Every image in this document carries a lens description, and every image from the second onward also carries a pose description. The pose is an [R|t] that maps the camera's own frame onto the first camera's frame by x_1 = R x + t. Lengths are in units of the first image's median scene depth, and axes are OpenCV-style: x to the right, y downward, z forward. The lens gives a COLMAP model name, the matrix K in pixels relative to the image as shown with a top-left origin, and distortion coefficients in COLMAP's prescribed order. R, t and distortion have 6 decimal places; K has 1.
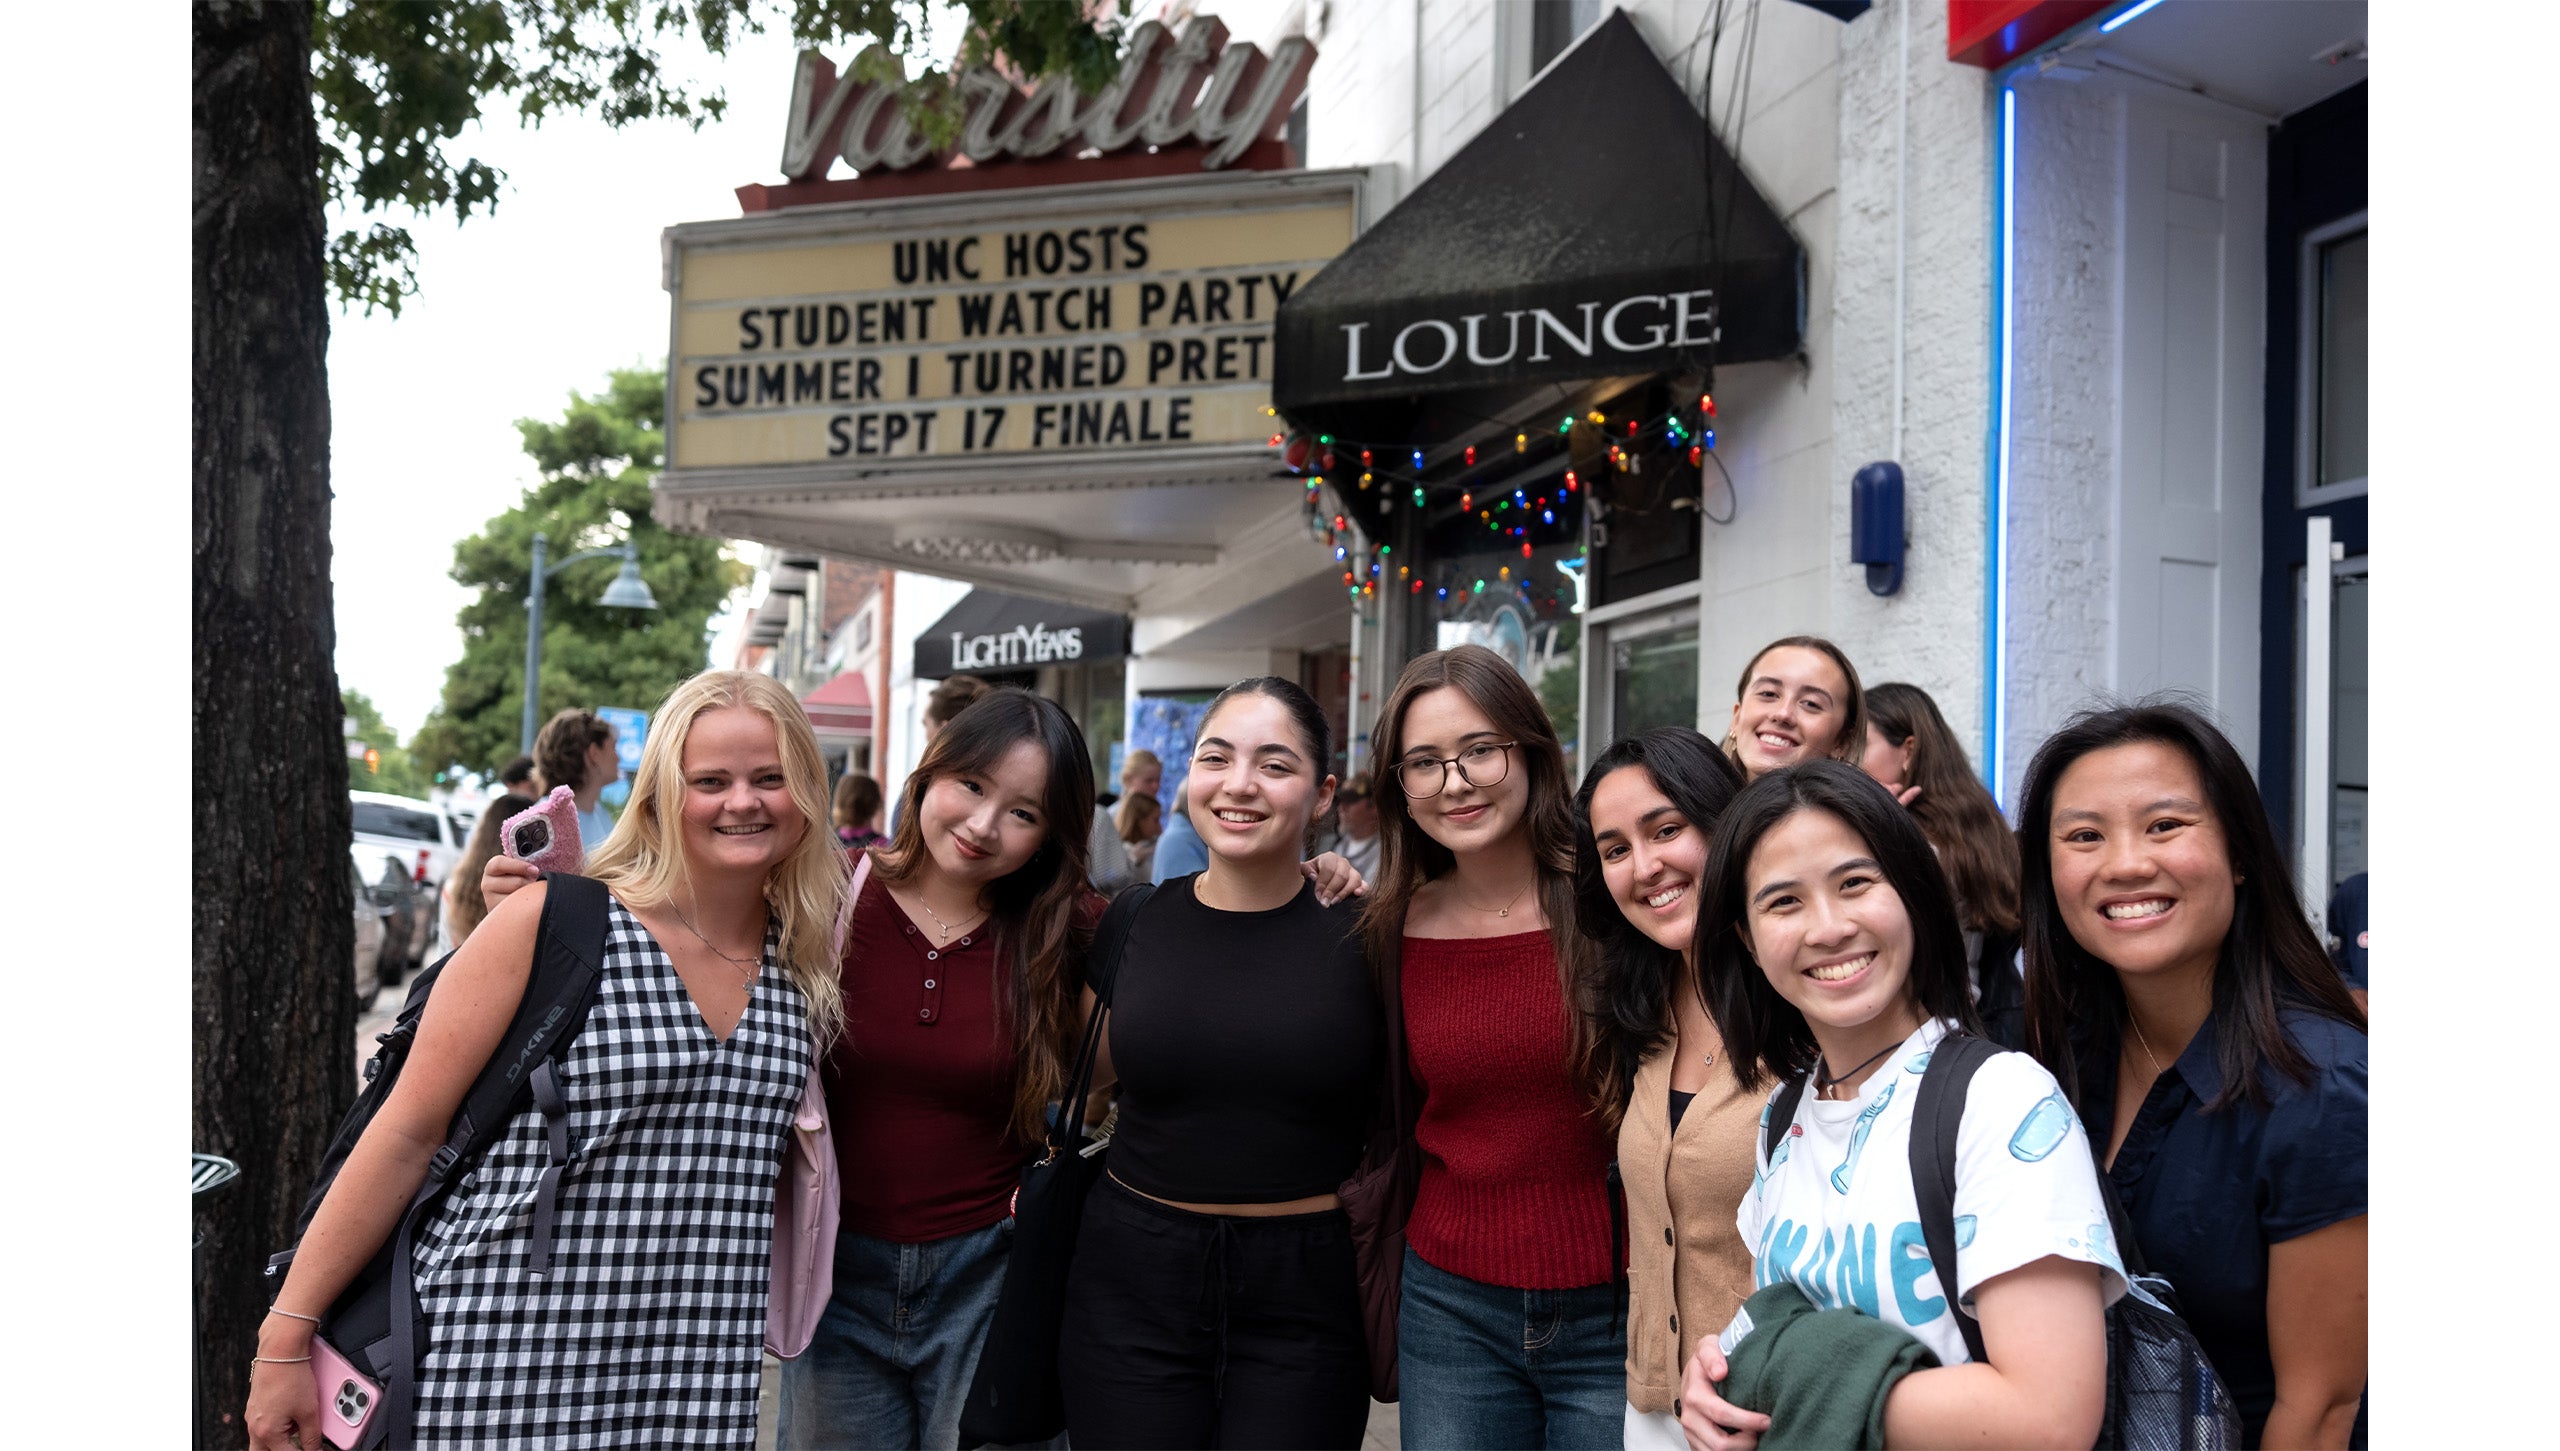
lens RADIAL K [[1999.7, 0, 1473.1], [0, 1999.7, 807.4], [0, 0, 1]] dist [-0.002544, -0.003521]
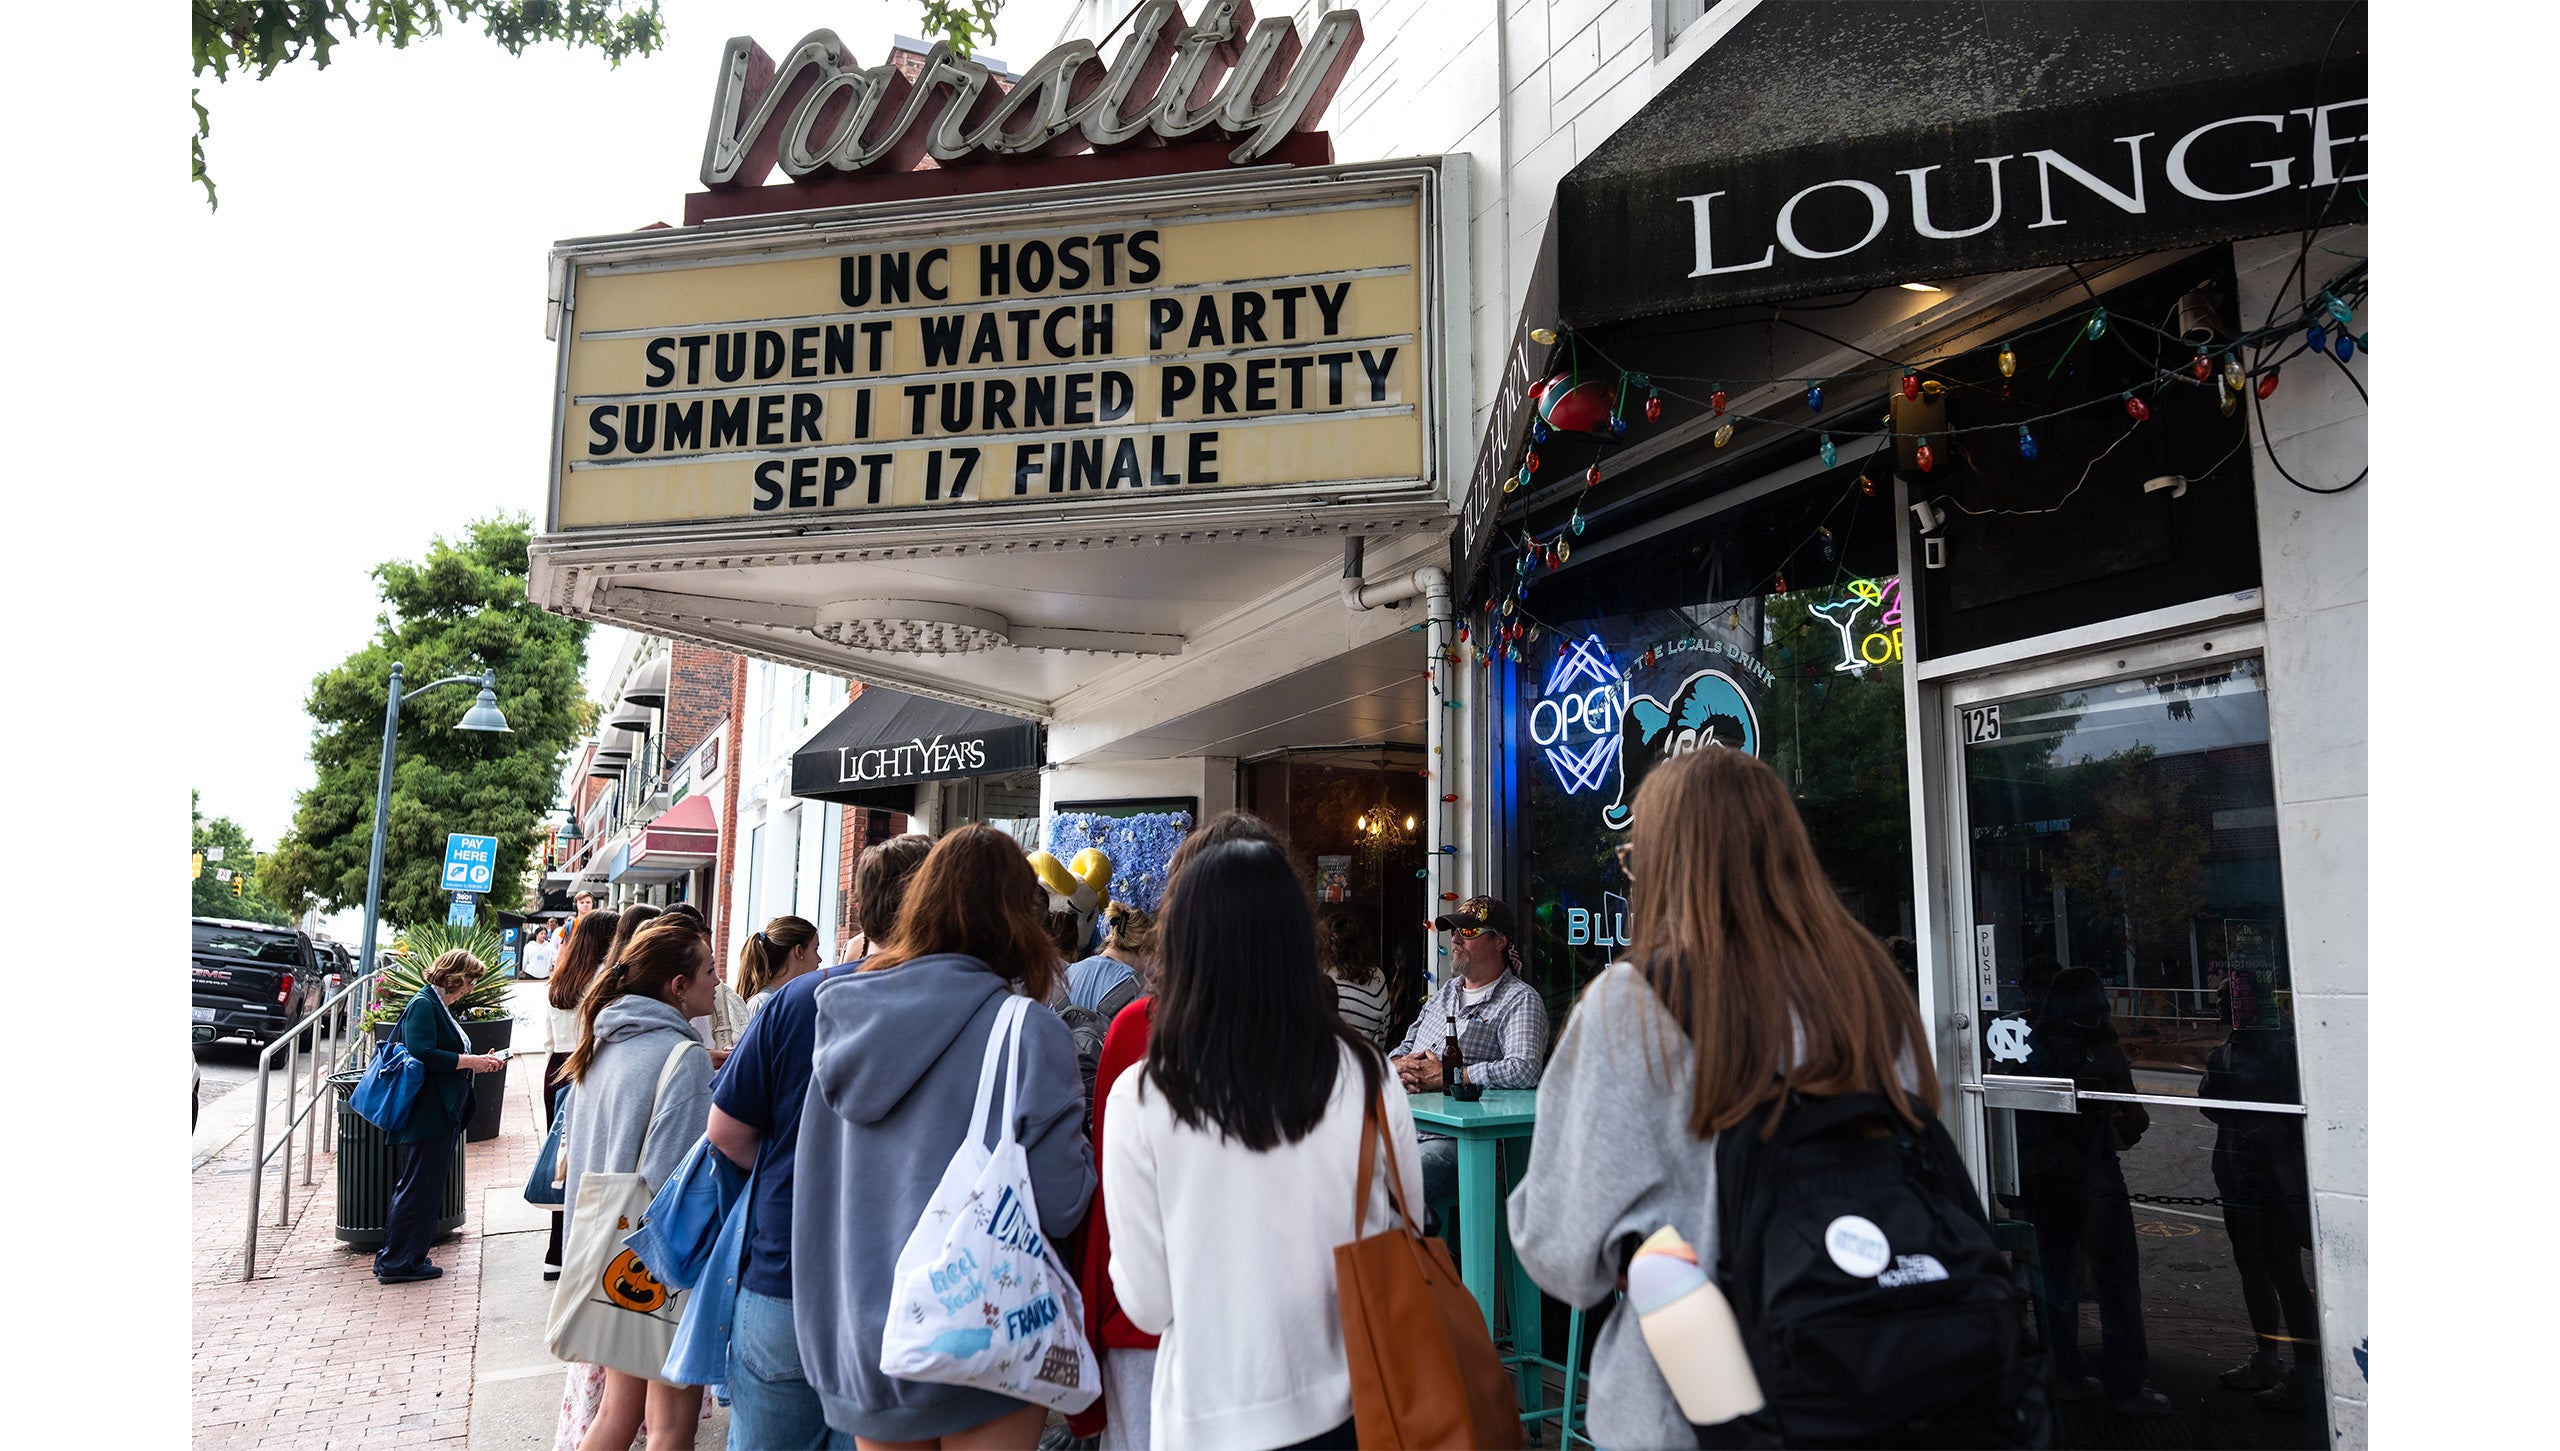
lens RADIAL K [[1638.3, 0, 1280.0], [0, 1638.3, 725.5], [0, 0, 1]] dist [-0.000799, -0.000983]
pose [[0.998353, -0.004621, 0.057184, -0.149758], [0.011091, 0.993494, -0.113342, -0.010756], [-0.056289, 0.113790, 0.991909, 0.342121]]
